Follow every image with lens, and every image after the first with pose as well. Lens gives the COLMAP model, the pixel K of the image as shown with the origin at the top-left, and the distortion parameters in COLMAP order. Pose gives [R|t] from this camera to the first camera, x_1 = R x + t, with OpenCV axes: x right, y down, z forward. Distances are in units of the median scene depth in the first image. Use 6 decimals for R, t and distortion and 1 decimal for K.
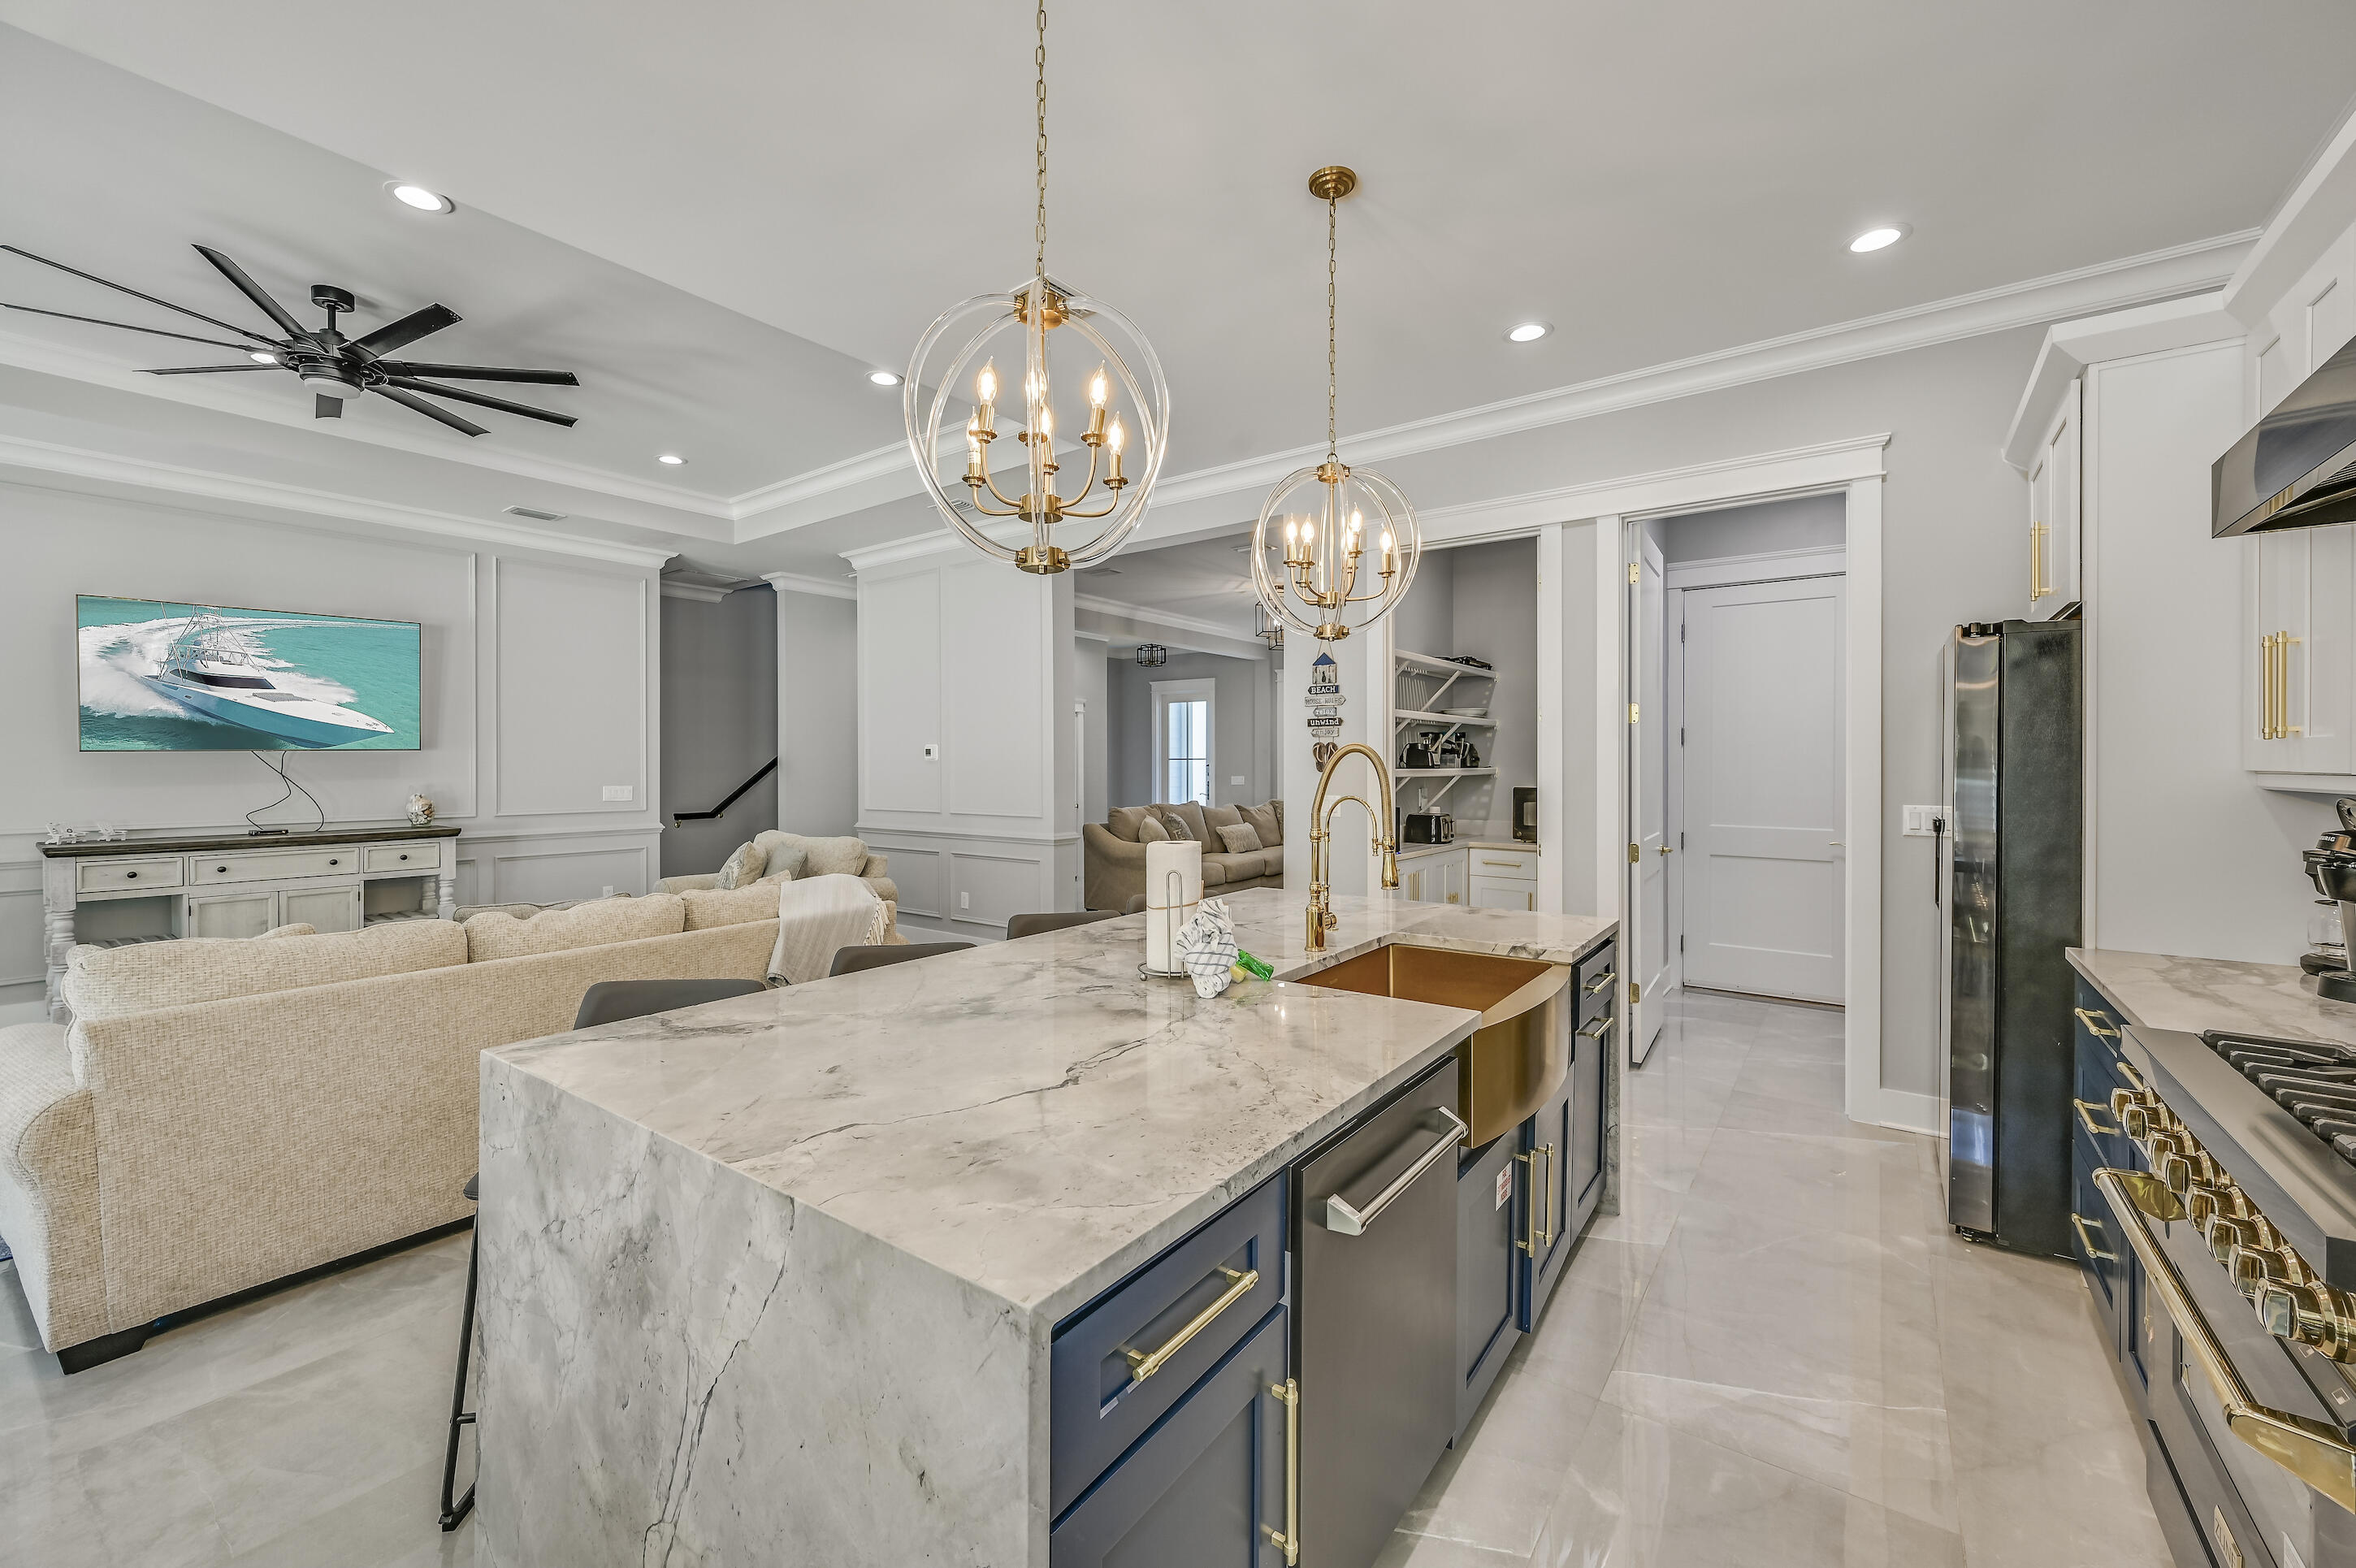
lens RADIAL K [[942.1, 0, 1172.2], [0, 942.1, 773.7], [0, 0, 1]] dist [0.000542, 0.000147]
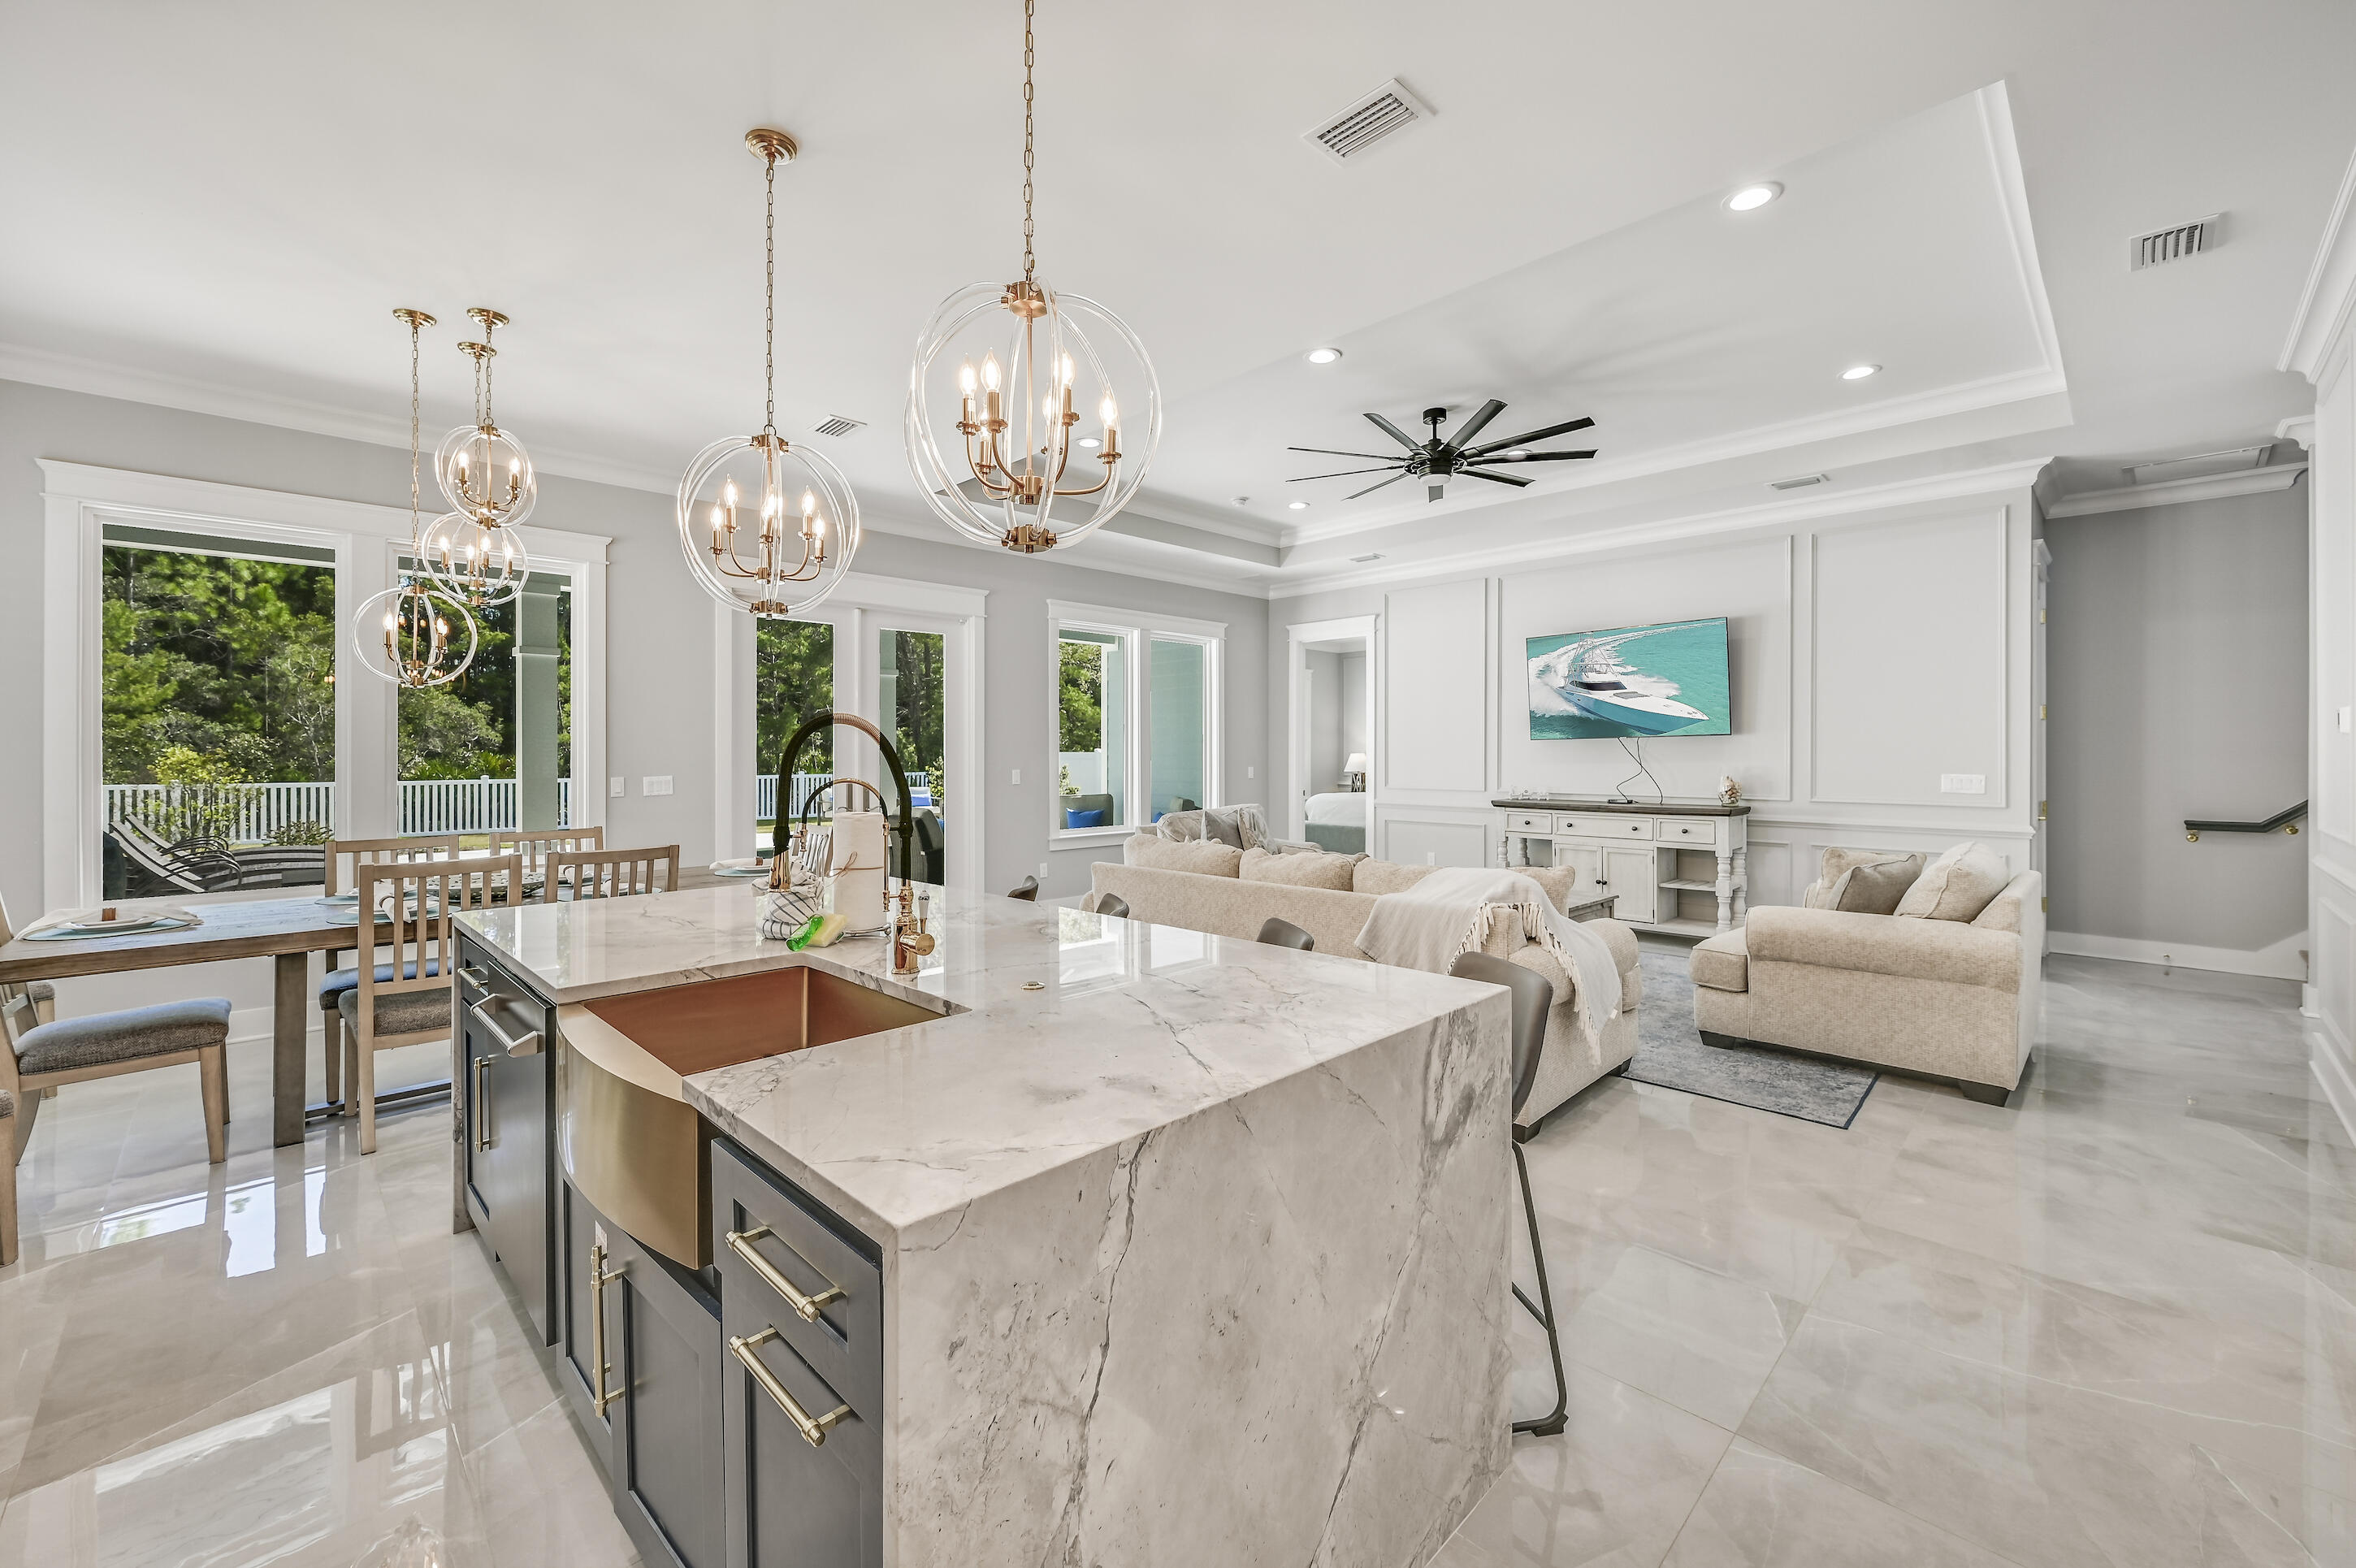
lens RADIAL K [[964.9, 0, 1176.1], [0, 964.9, 755.2], [0, 0, 1]] dist [-0.000450, -0.000046]
pose [[-0.158447, 0.004386, -0.987358, 0.445098], [-0.007840, 0.999953, 0.005700, -0.003525], [0.987336, 0.008644, -0.158405, 0.631845]]
